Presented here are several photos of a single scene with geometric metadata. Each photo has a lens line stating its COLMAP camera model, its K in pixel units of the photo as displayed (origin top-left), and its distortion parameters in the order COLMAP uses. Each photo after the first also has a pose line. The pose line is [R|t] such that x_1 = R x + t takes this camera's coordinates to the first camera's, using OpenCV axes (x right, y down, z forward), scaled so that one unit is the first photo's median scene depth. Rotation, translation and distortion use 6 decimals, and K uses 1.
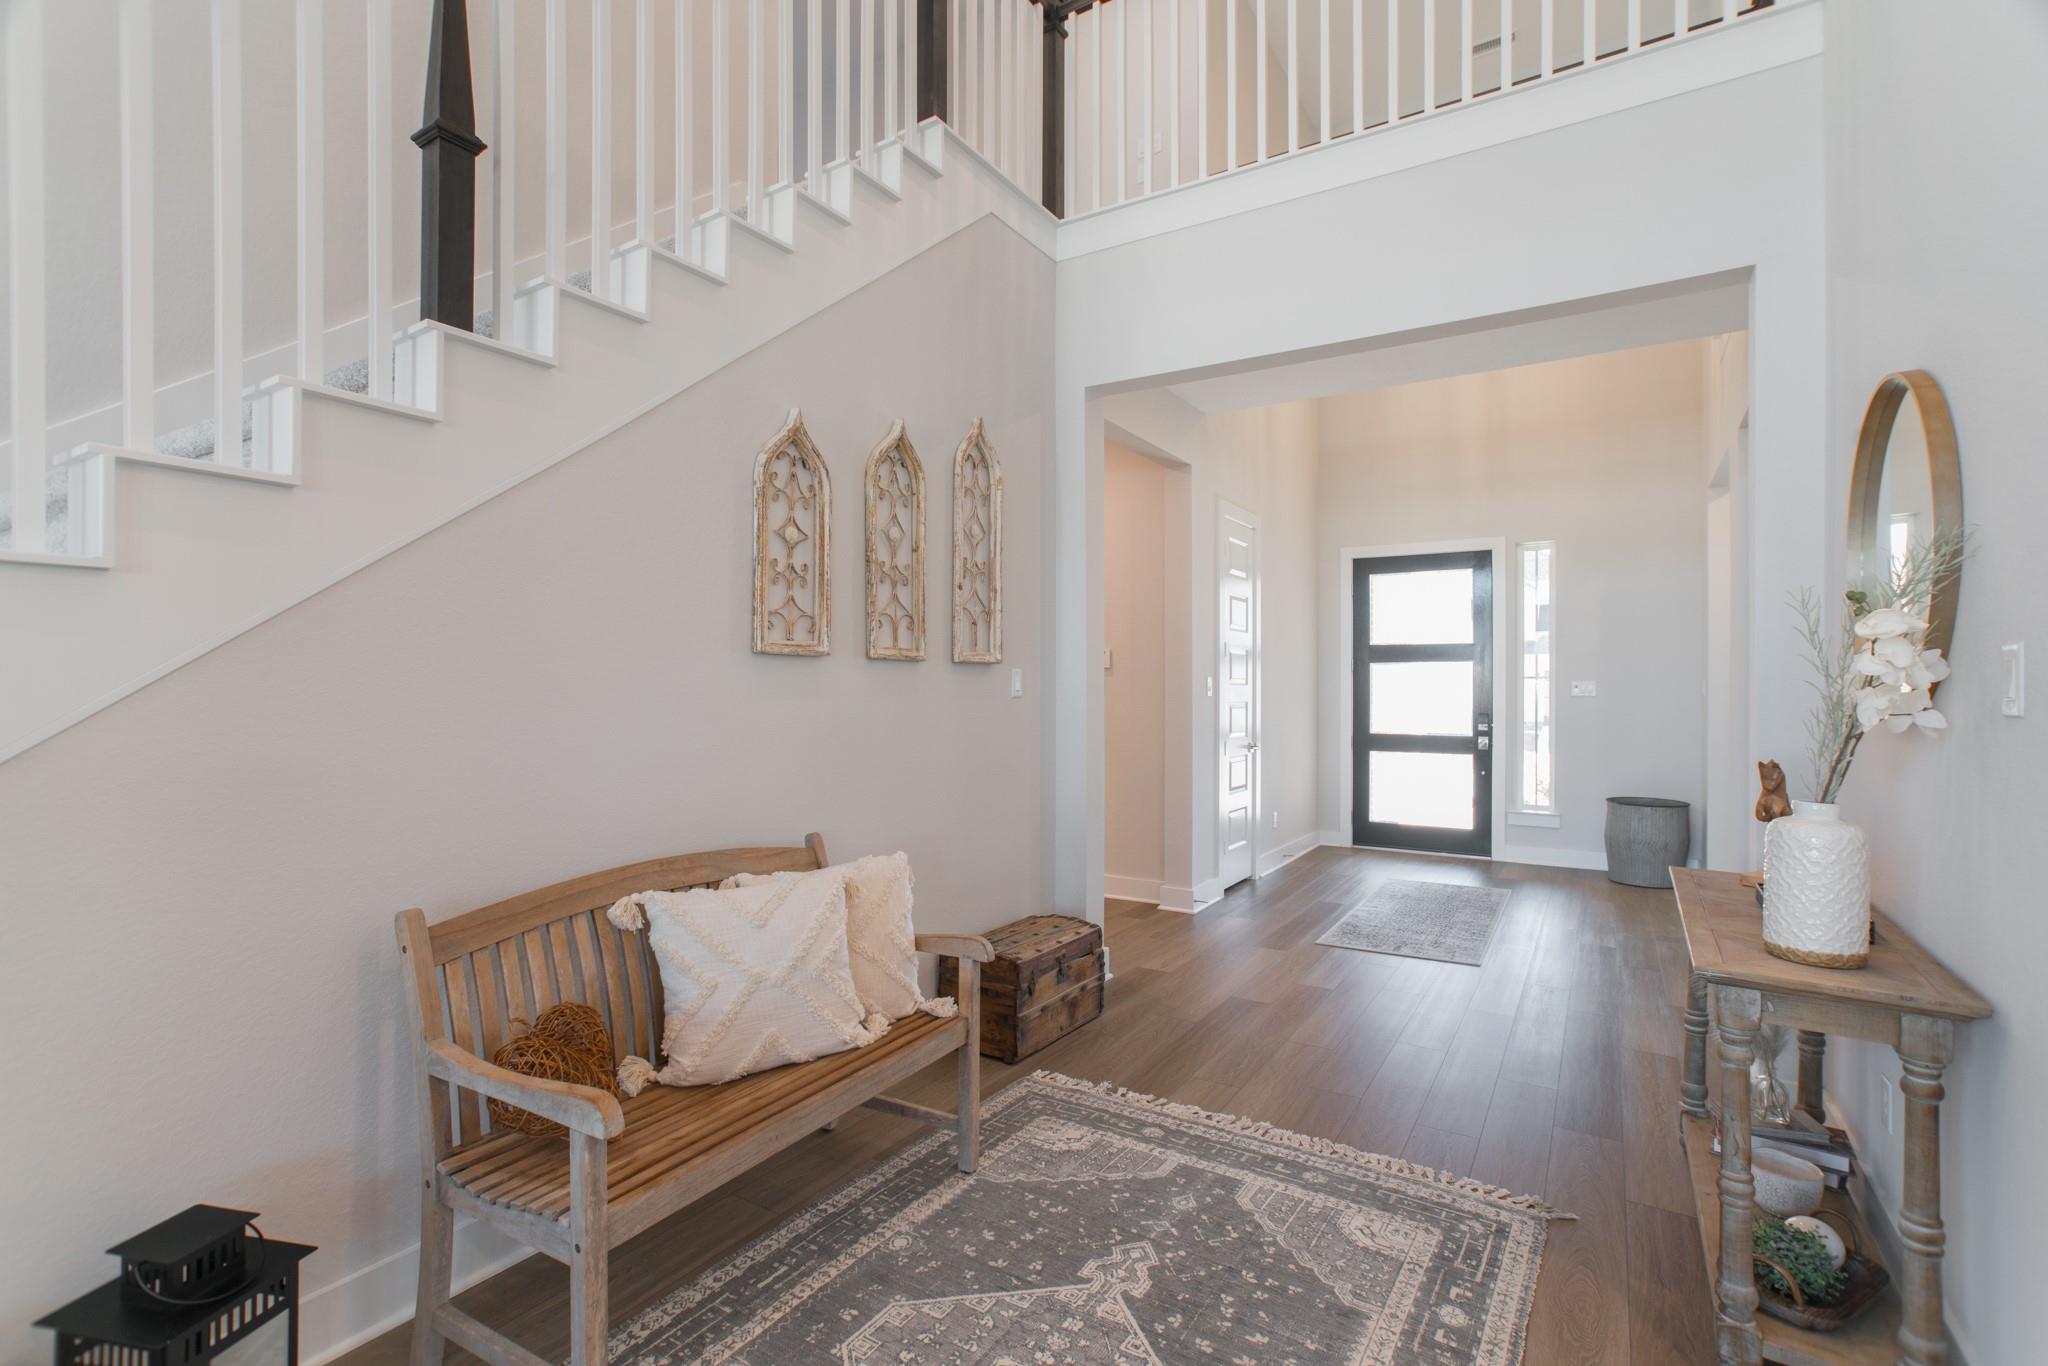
lens RADIAL K [[935.3, 0, 1024.0], [0, 935.3, 683.0], [0, 0, 1]] dist [-0.053872, 0.034731]
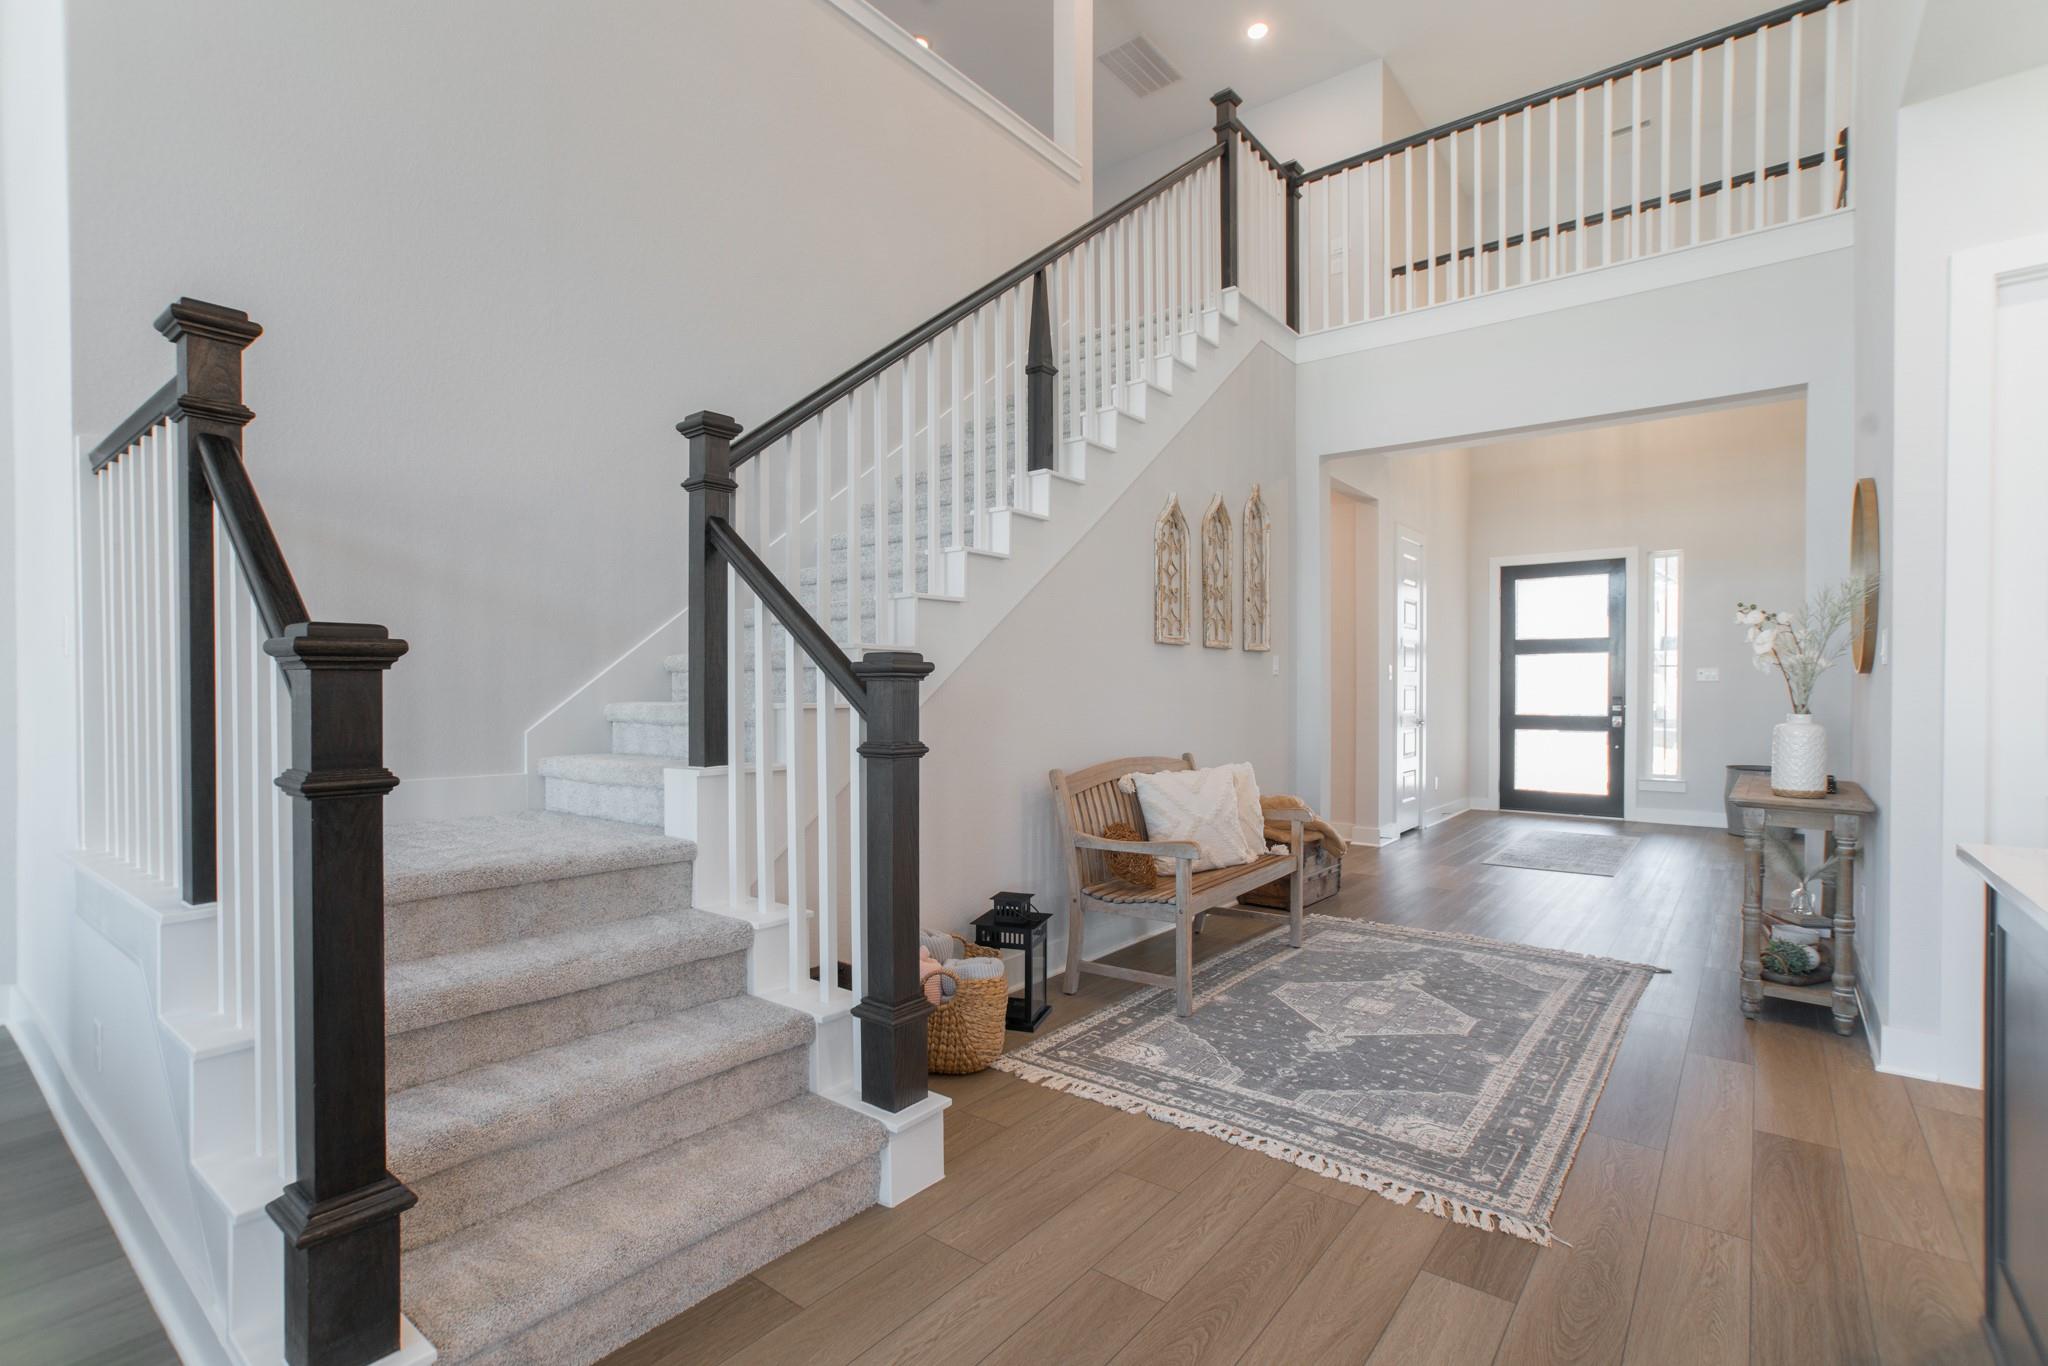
lens RADIAL K [[950.2, 0, 1024.6], [0, 950.2, 697.2], [0, 0, 1]] dist [-0.055861, 0.043549]
pose [[0.994437, -0.001665, -0.105319, -0.252401], [0.003010, 0.999916, 0.012609, 0.031171], [0.105289, -0.012856, 0.994359, -0.519932]]
